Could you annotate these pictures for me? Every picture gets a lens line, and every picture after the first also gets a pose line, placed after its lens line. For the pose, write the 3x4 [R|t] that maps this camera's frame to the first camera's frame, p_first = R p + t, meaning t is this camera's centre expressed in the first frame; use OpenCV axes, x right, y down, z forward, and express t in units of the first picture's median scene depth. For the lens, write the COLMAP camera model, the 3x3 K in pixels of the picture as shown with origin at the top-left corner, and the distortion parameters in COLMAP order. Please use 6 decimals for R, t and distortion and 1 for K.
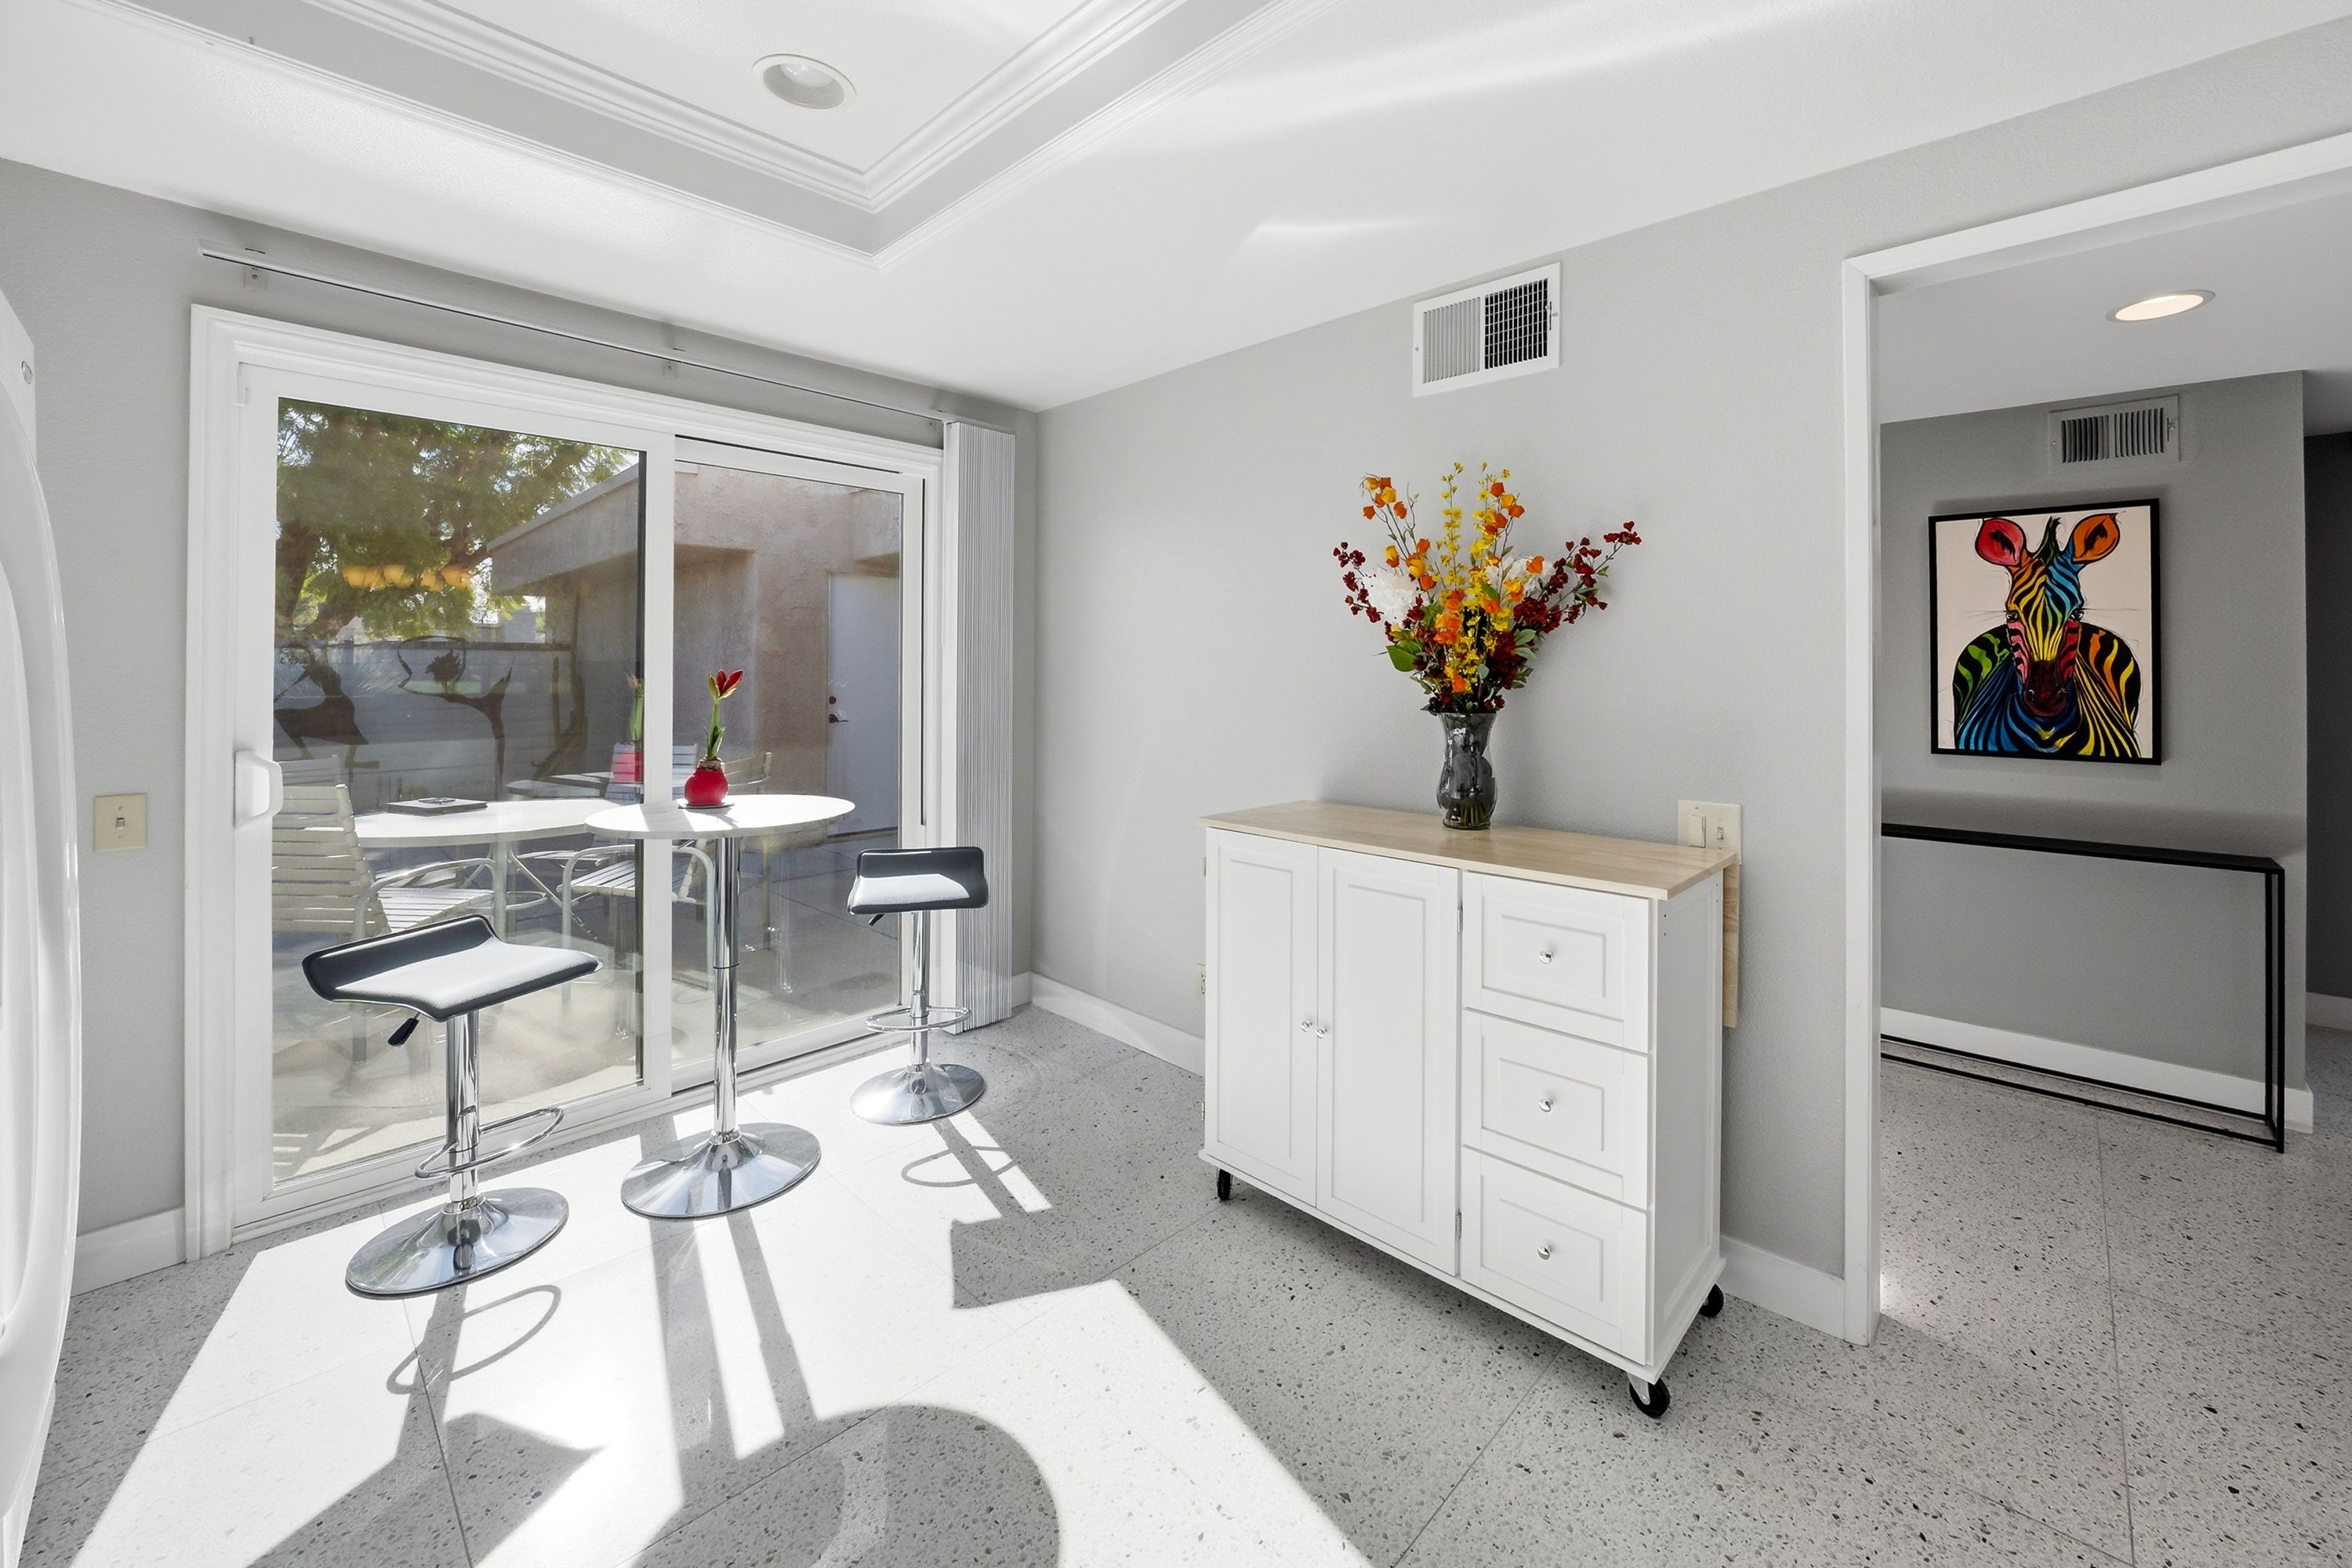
lens RADIAL K [[965.2, 0, 1178.7], [0, 965.2, 670.1], [0, 0, 1]] dist [-0.000334, -0.000046]
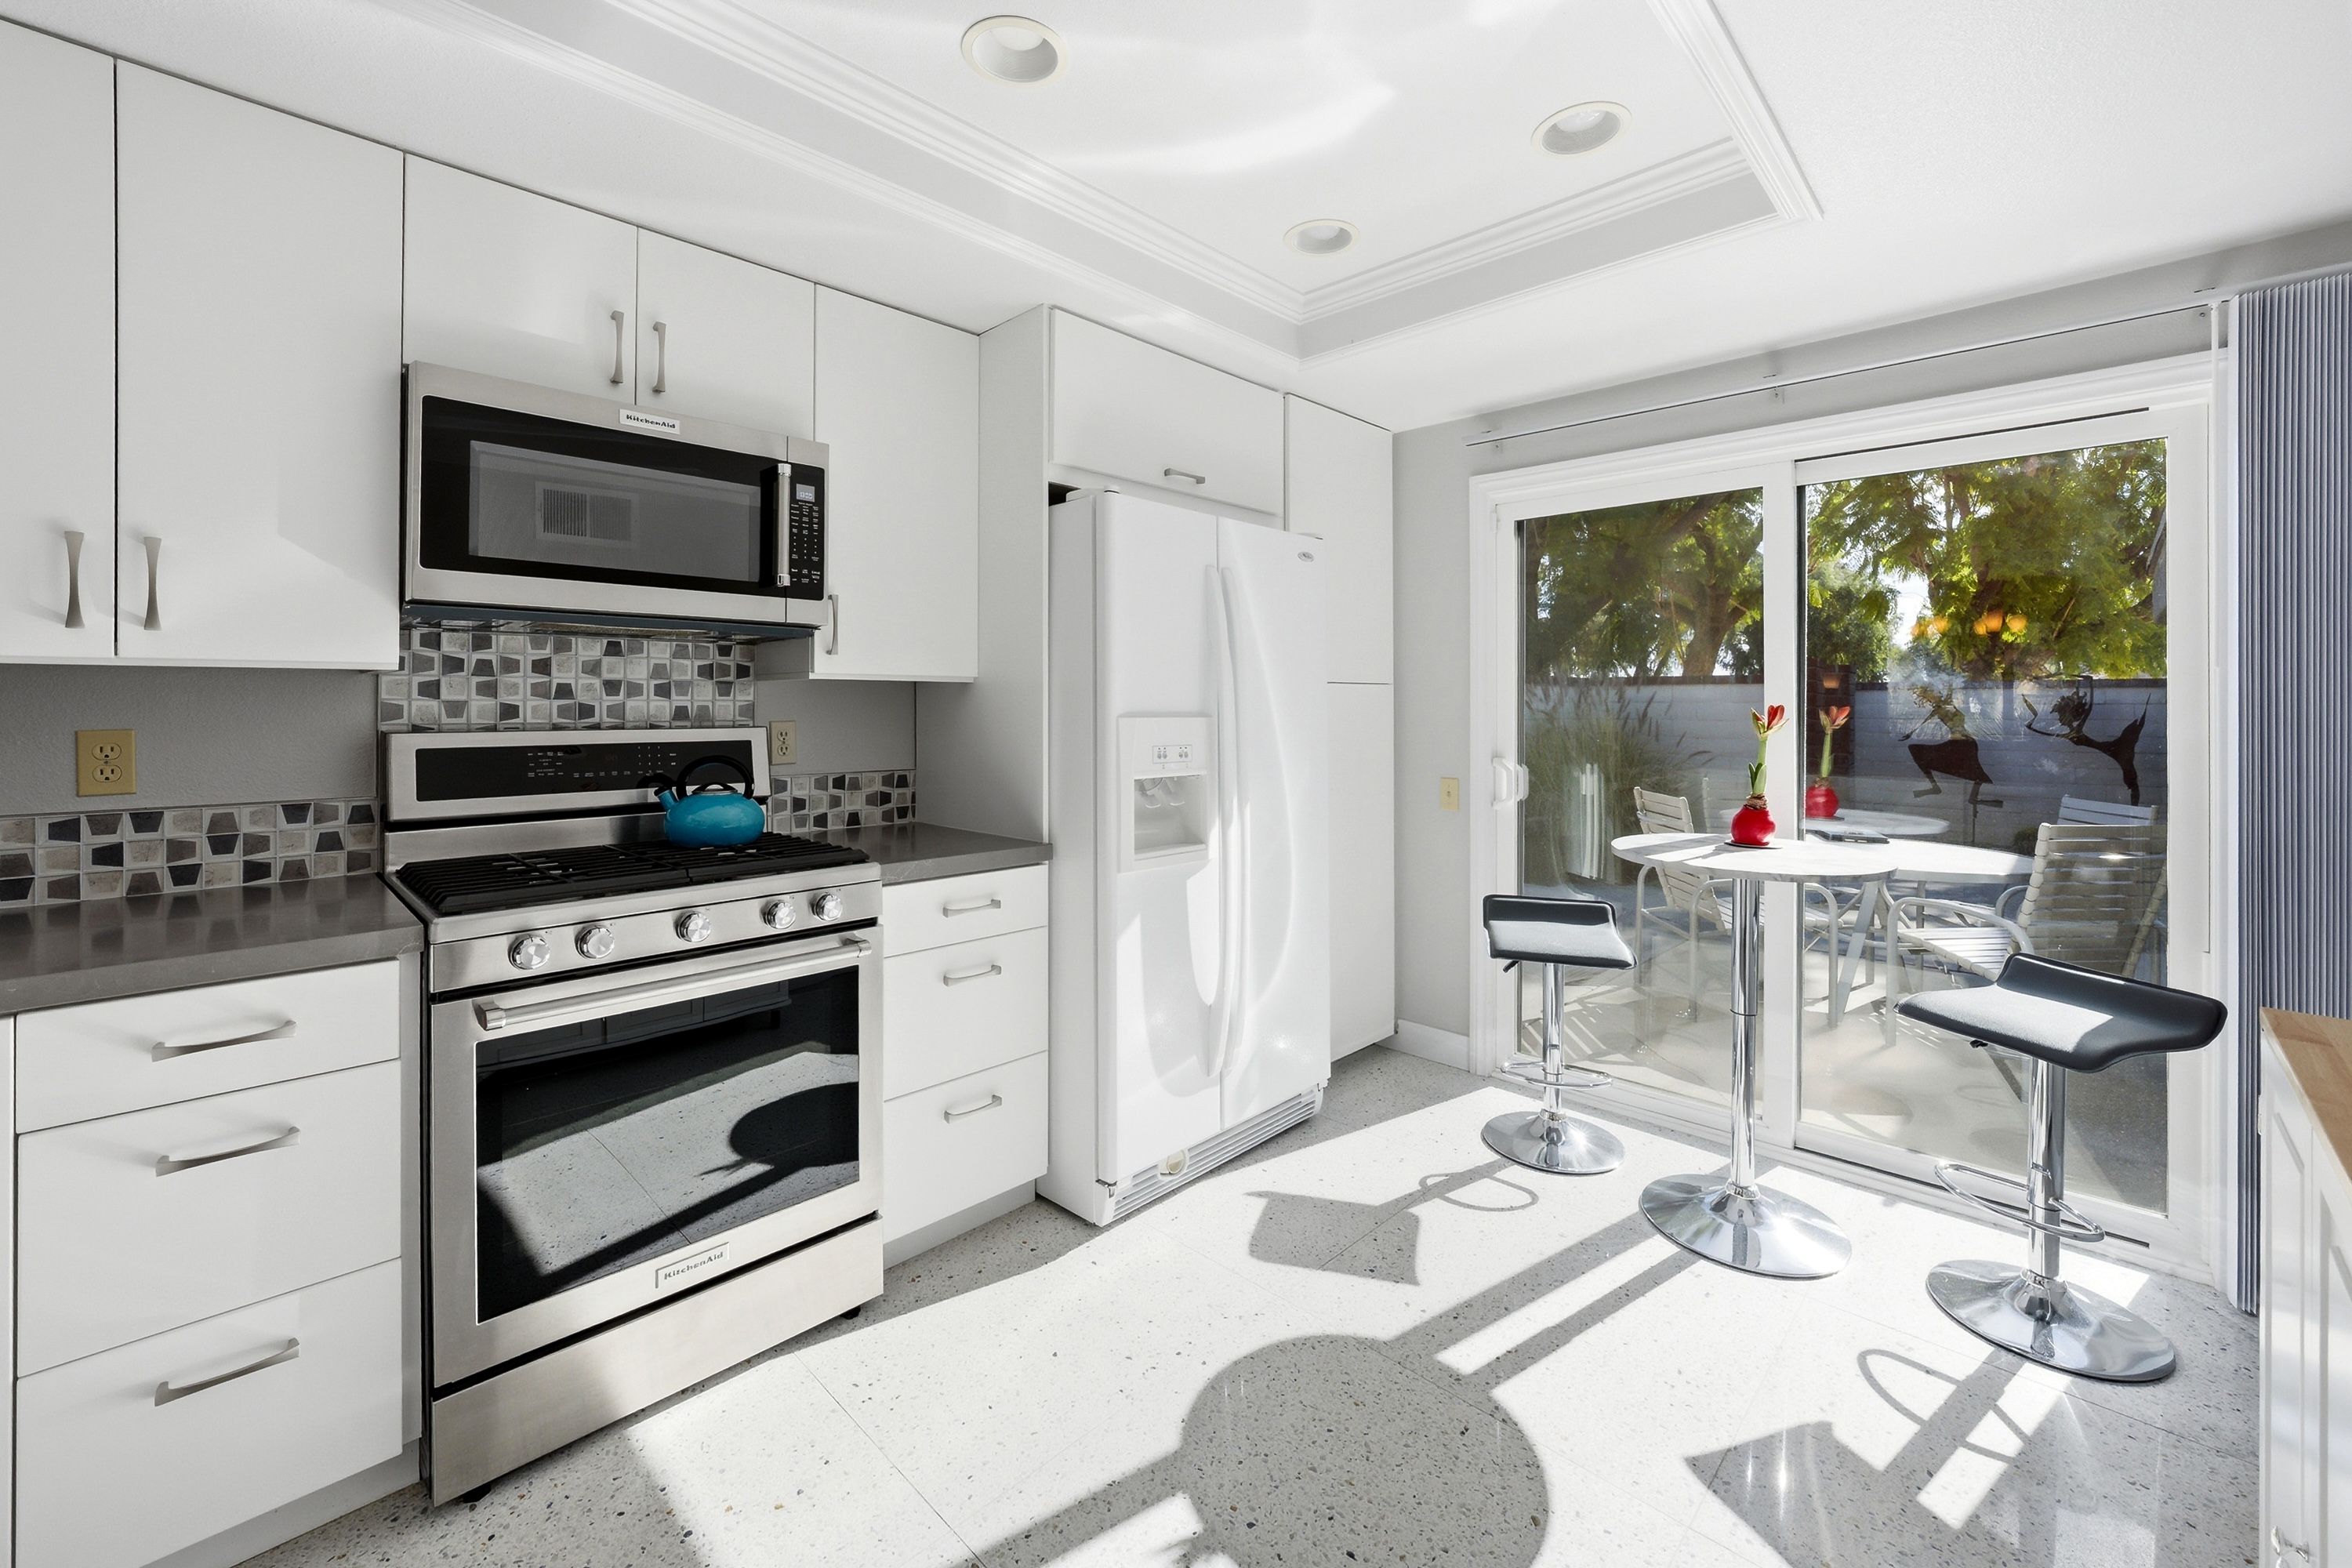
lens RADIAL K [[953.1, 0, 1174.1], [0, 953.1, 698.0], [0, 0, 1]] dist [-0.025206, 0.006169]
pose [[-0.018519, -0.008888, -0.999789, 0.482886], [-0.006731, 0.999939, -0.008765, 0.006738], [0.999806, 0.006568, -0.018578, 0.456903]]
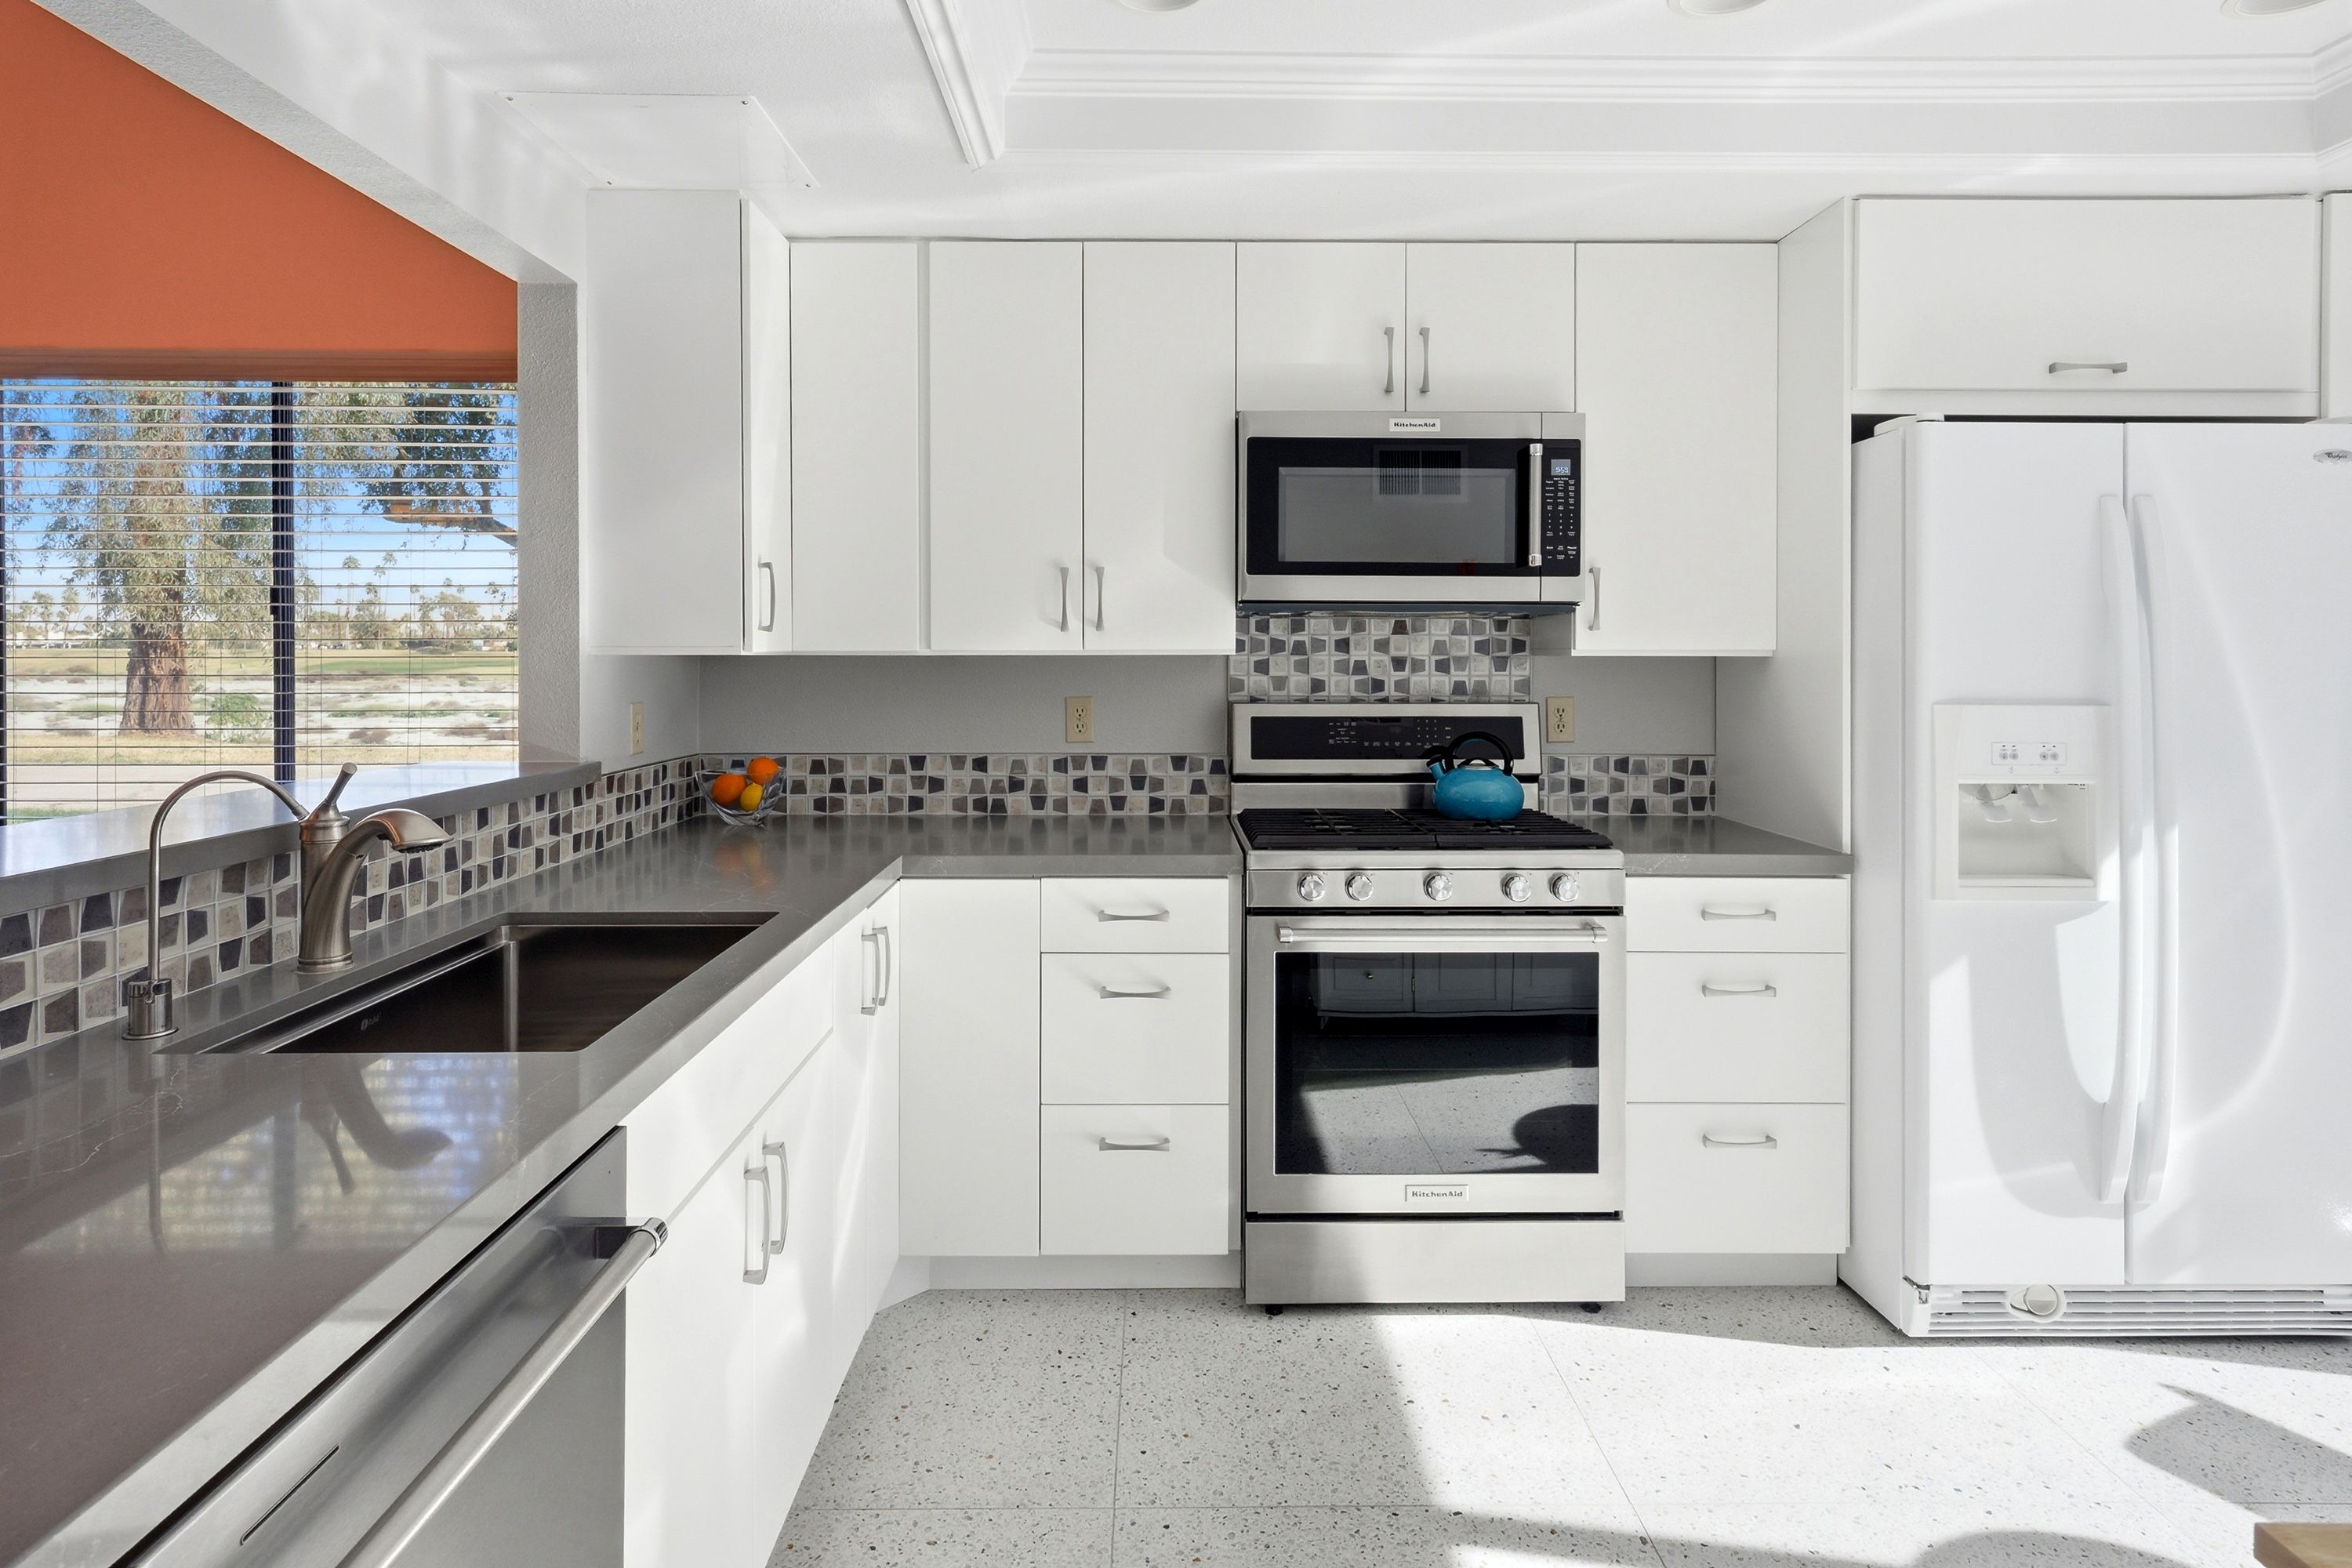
lens RADIAL K [[1289.7, 0, 1172.6], [0, 1289.7, 663.1], [0, 0, 1]] dist [-0.000192, 0.000188]
pose [[-0.720165, 0.001959, -0.693801, 0.695823], [-0.007270, 0.999920, 0.010369, -0.022864], [0.693765, 0.012511, -0.720093, 0.719376]]
